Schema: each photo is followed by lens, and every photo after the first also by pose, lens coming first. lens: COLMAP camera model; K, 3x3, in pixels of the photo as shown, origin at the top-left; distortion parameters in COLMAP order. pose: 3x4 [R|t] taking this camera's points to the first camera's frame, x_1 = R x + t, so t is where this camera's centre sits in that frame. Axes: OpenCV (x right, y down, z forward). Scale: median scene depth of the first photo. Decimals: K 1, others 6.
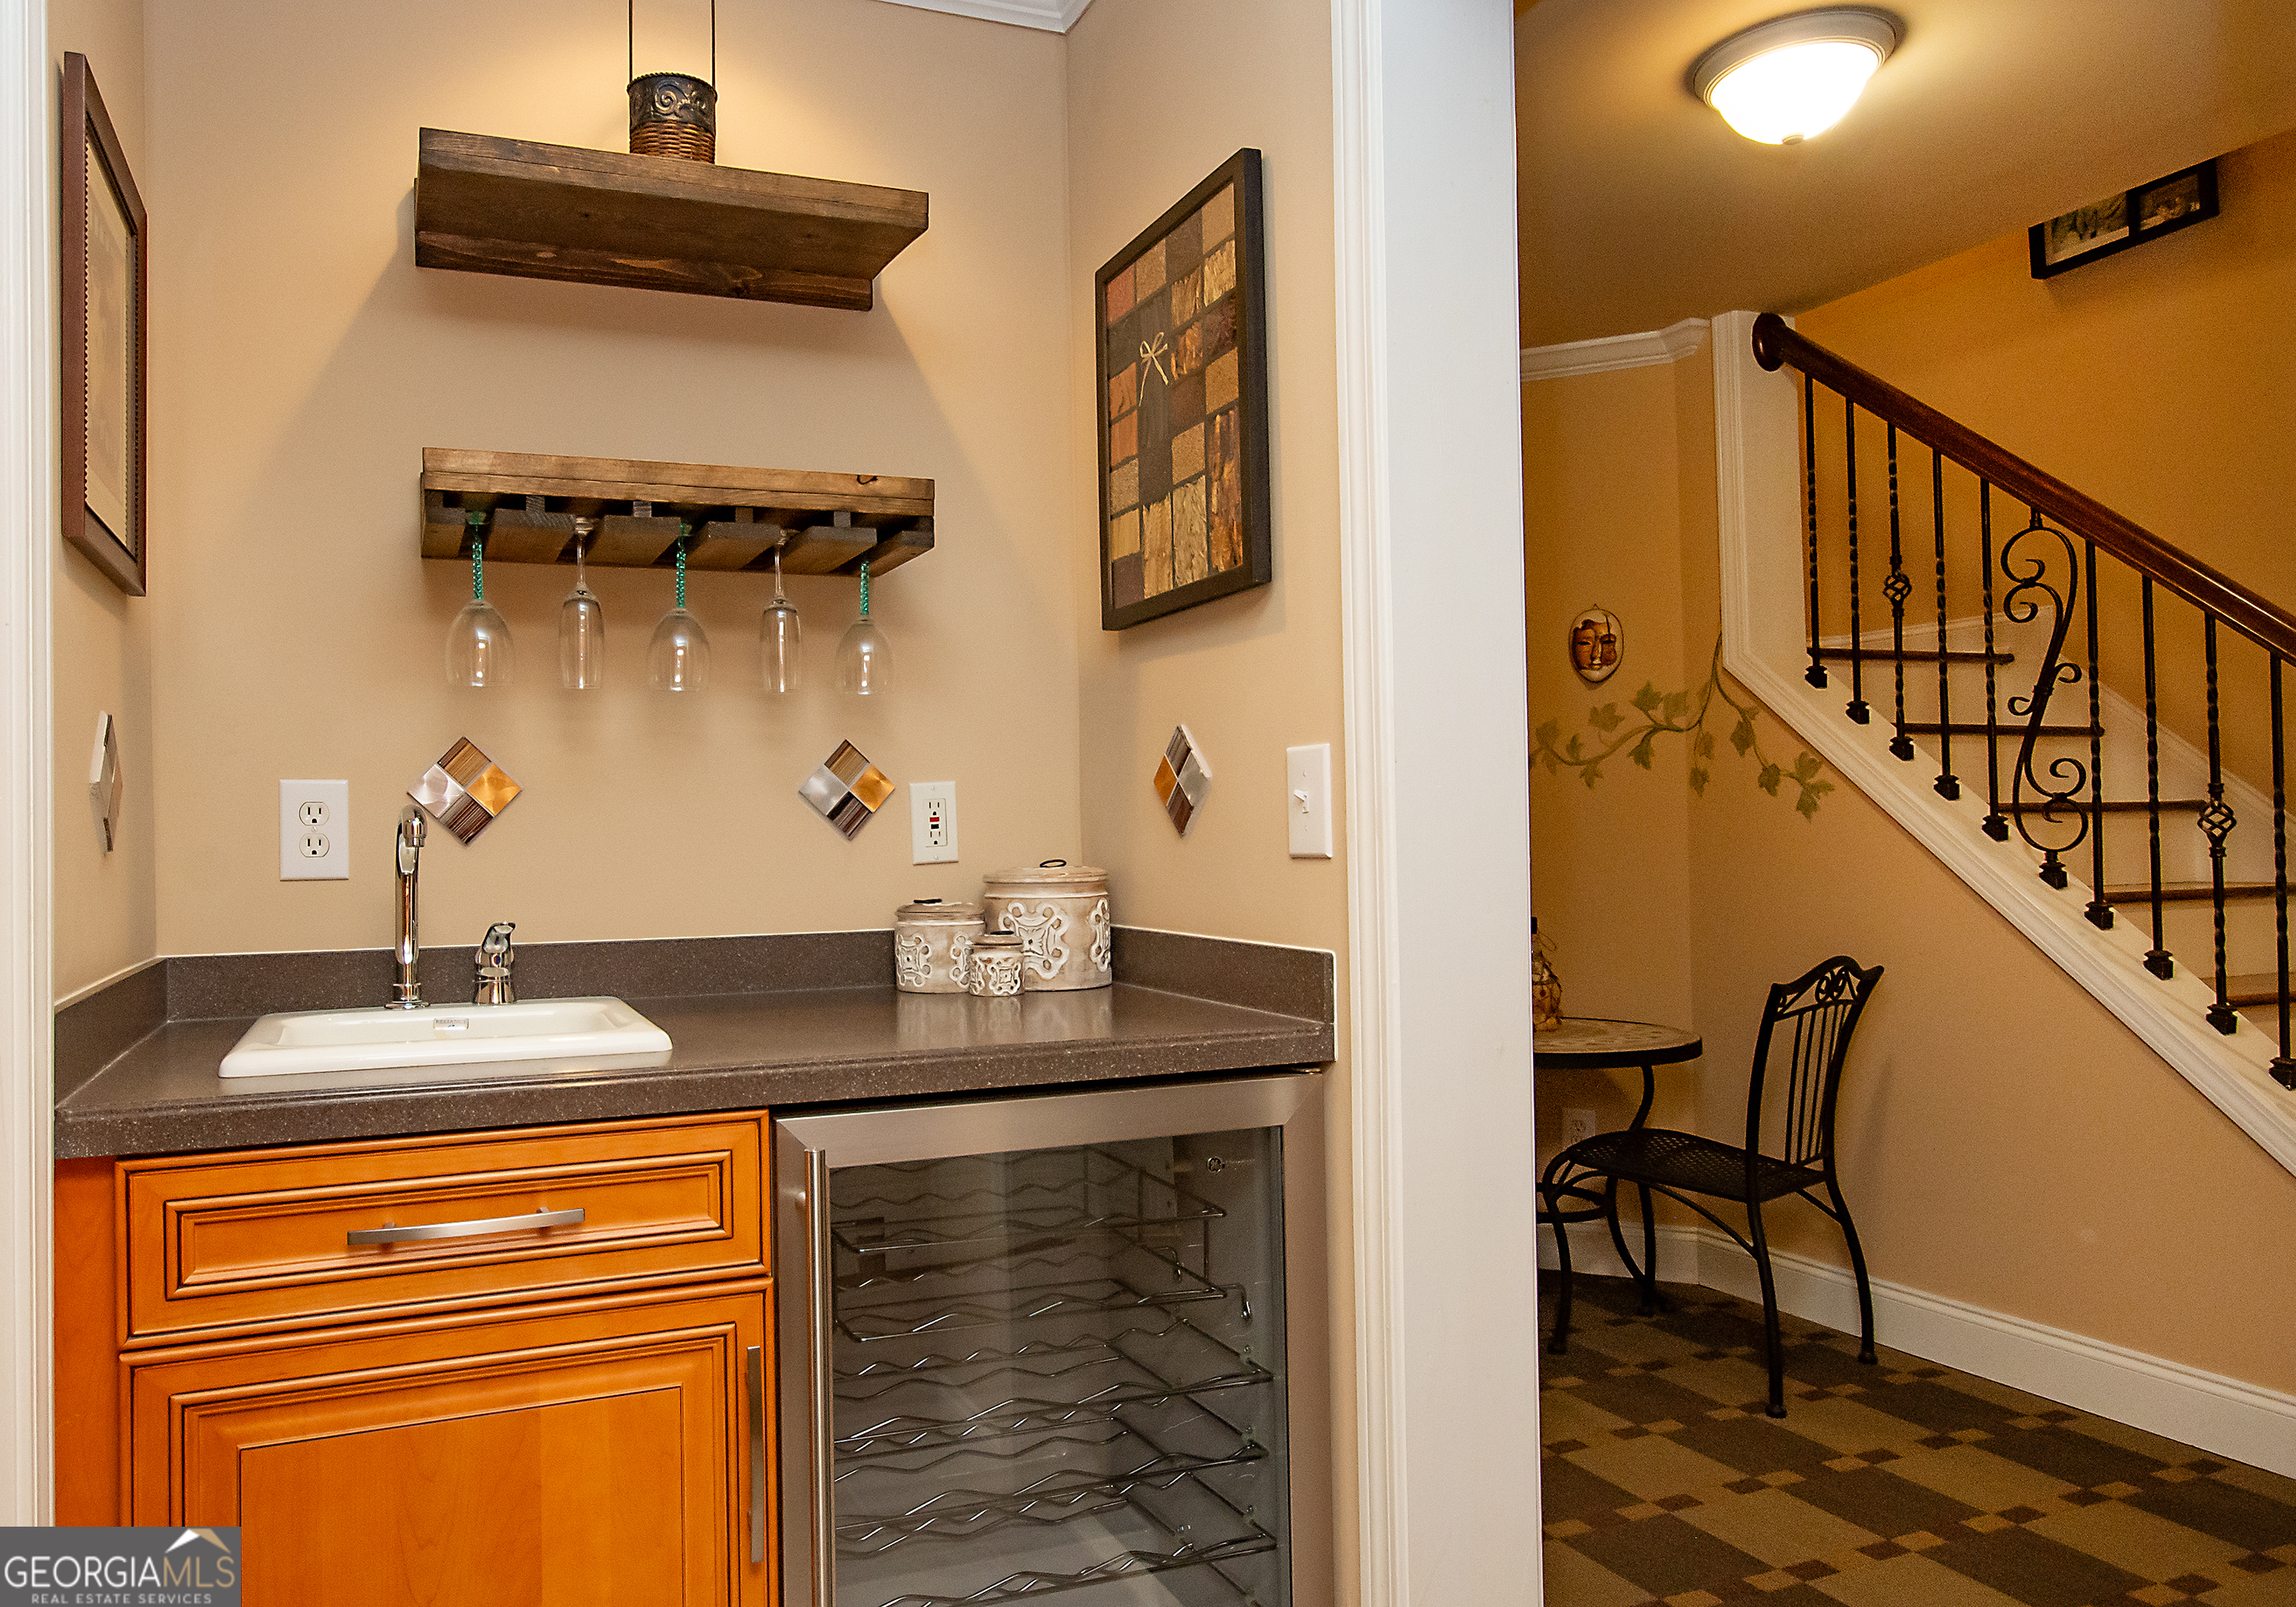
lens RADIAL K [[1551.6, 0, 941.3], [0, 1551.6, 803.5], [0, 0, 1]] dist [0.003764, -0.003052]
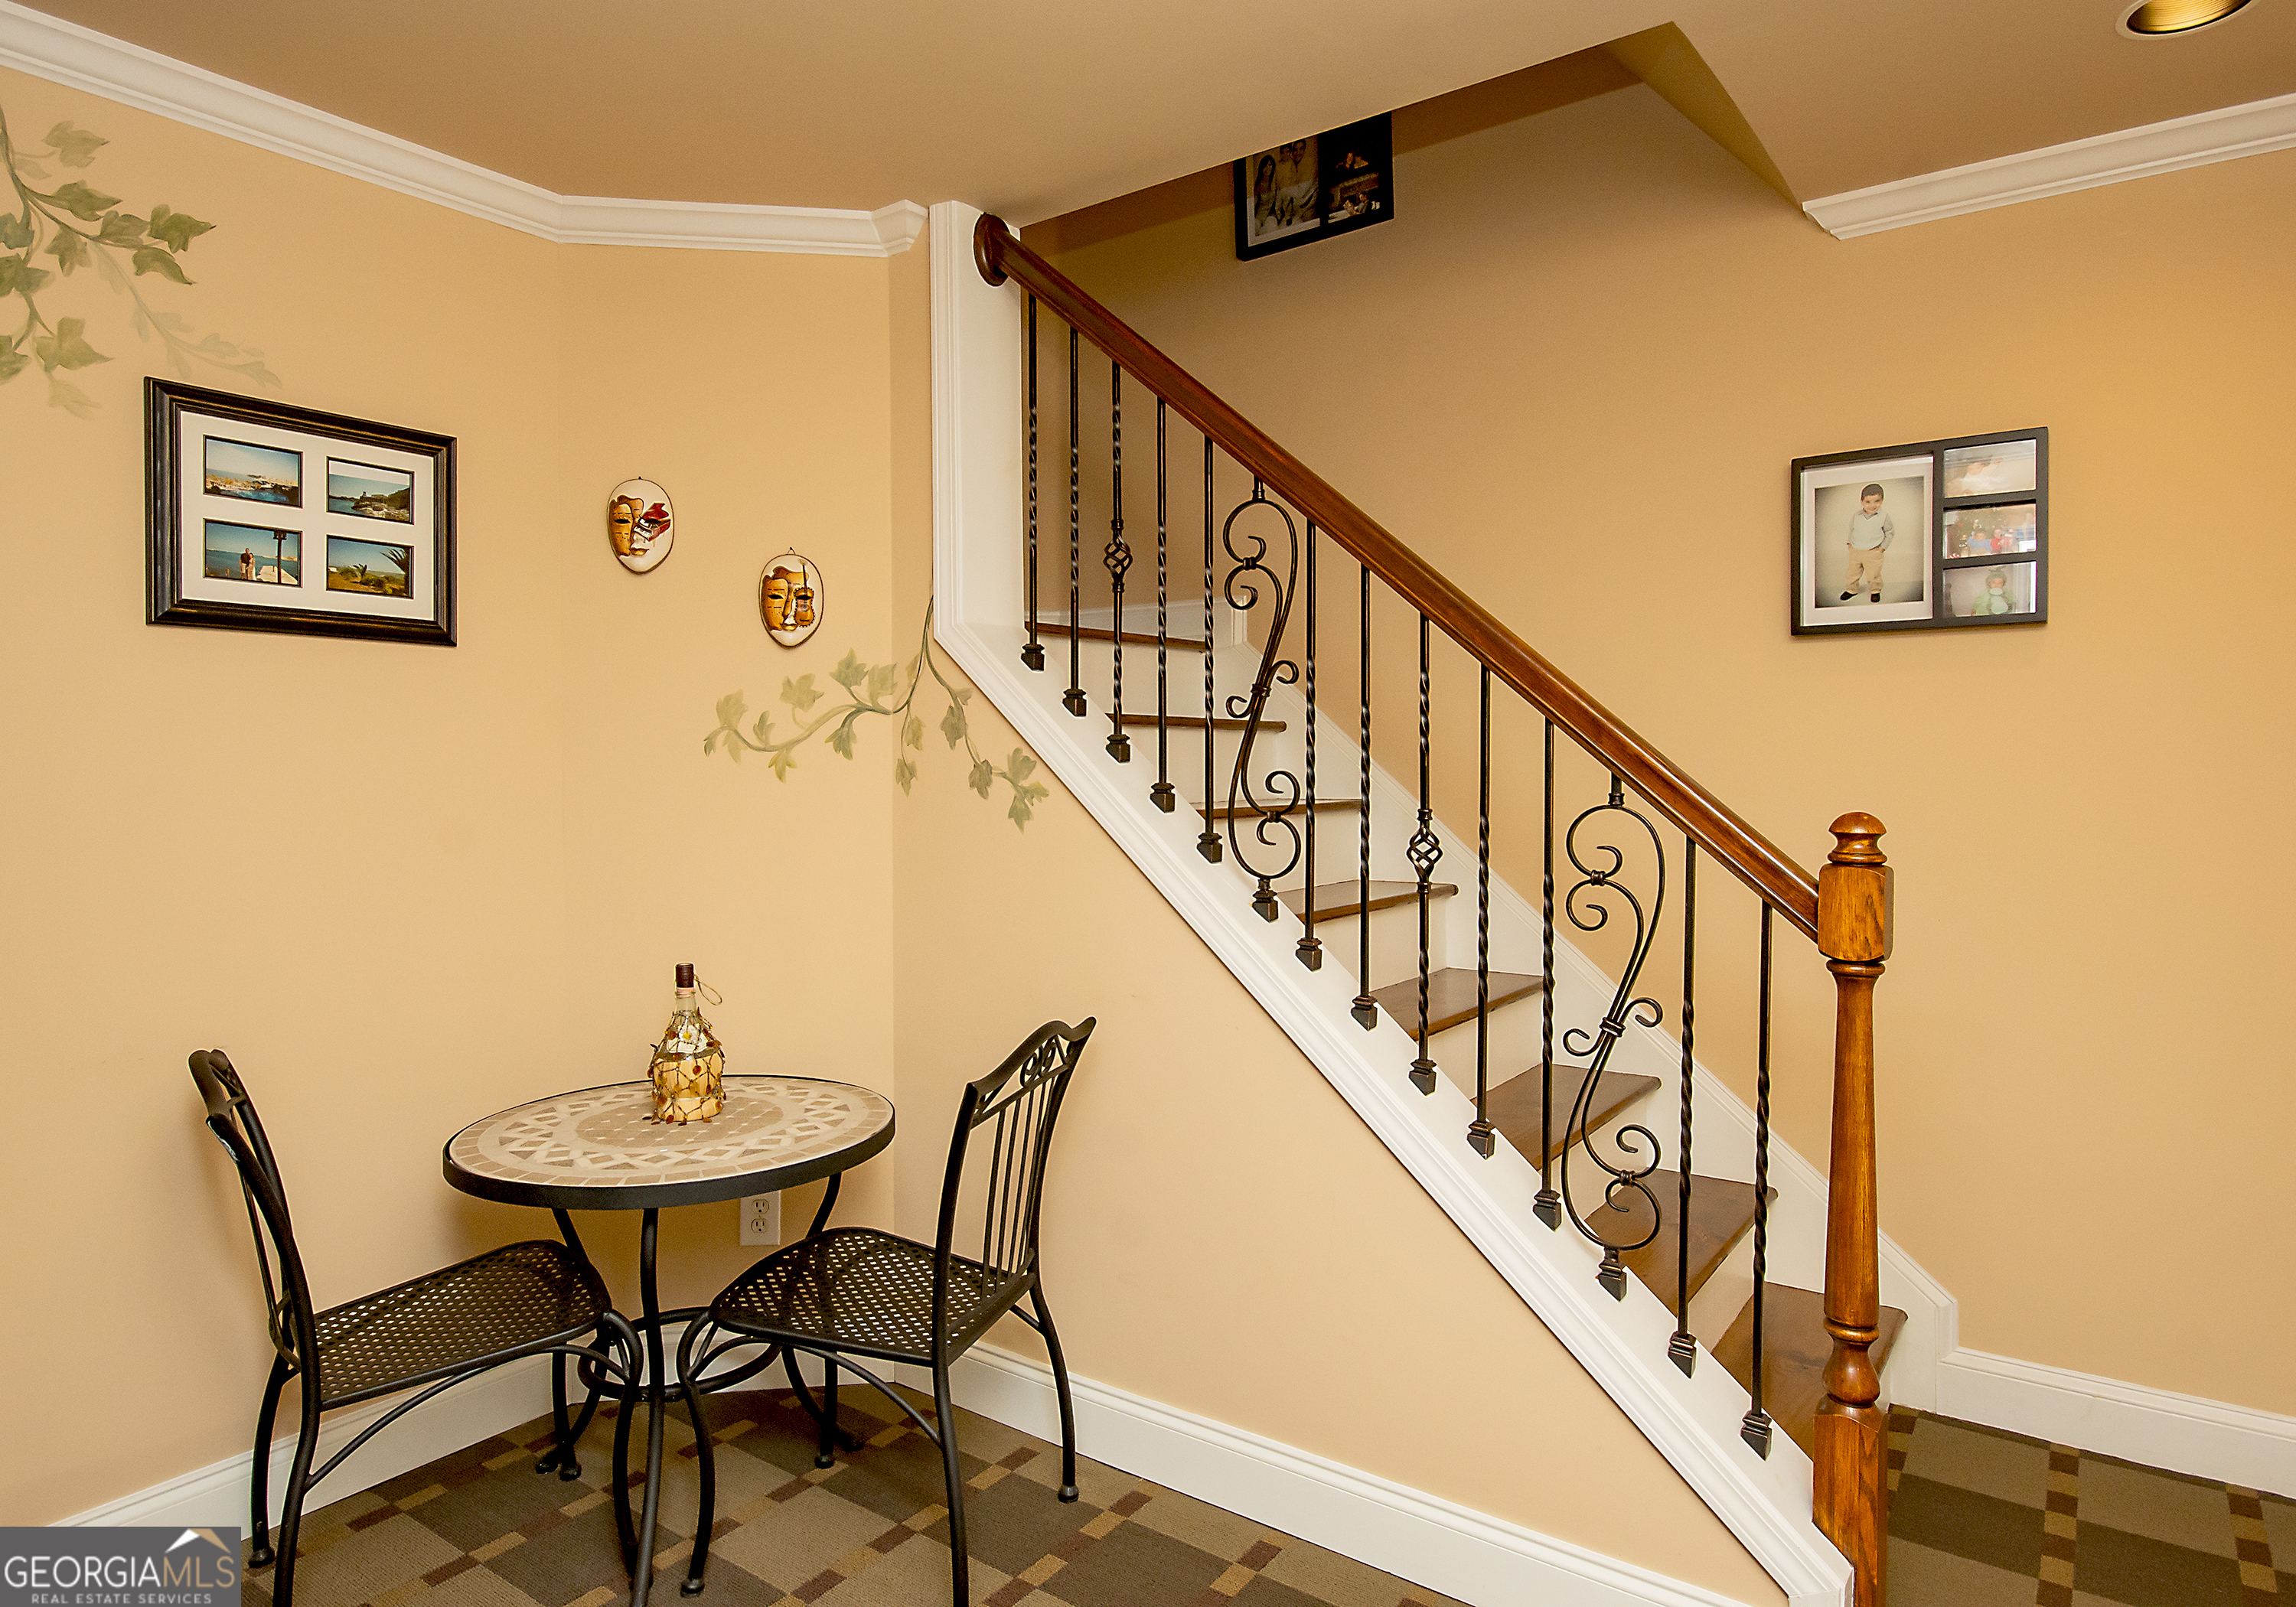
lens RADIAL K [[1359.7, 0, 1140.9], [0, 1359.7, 775.9], [0, 0, 1]] dist [0.001323, 0.000437]
pose [[0.832754, 0.005437, 0.553617, 0.214451], [-0.022649, 0.999449, 0.024254, -0.038211], [-0.553180, -0.032737, 0.832418, 0.369276]]
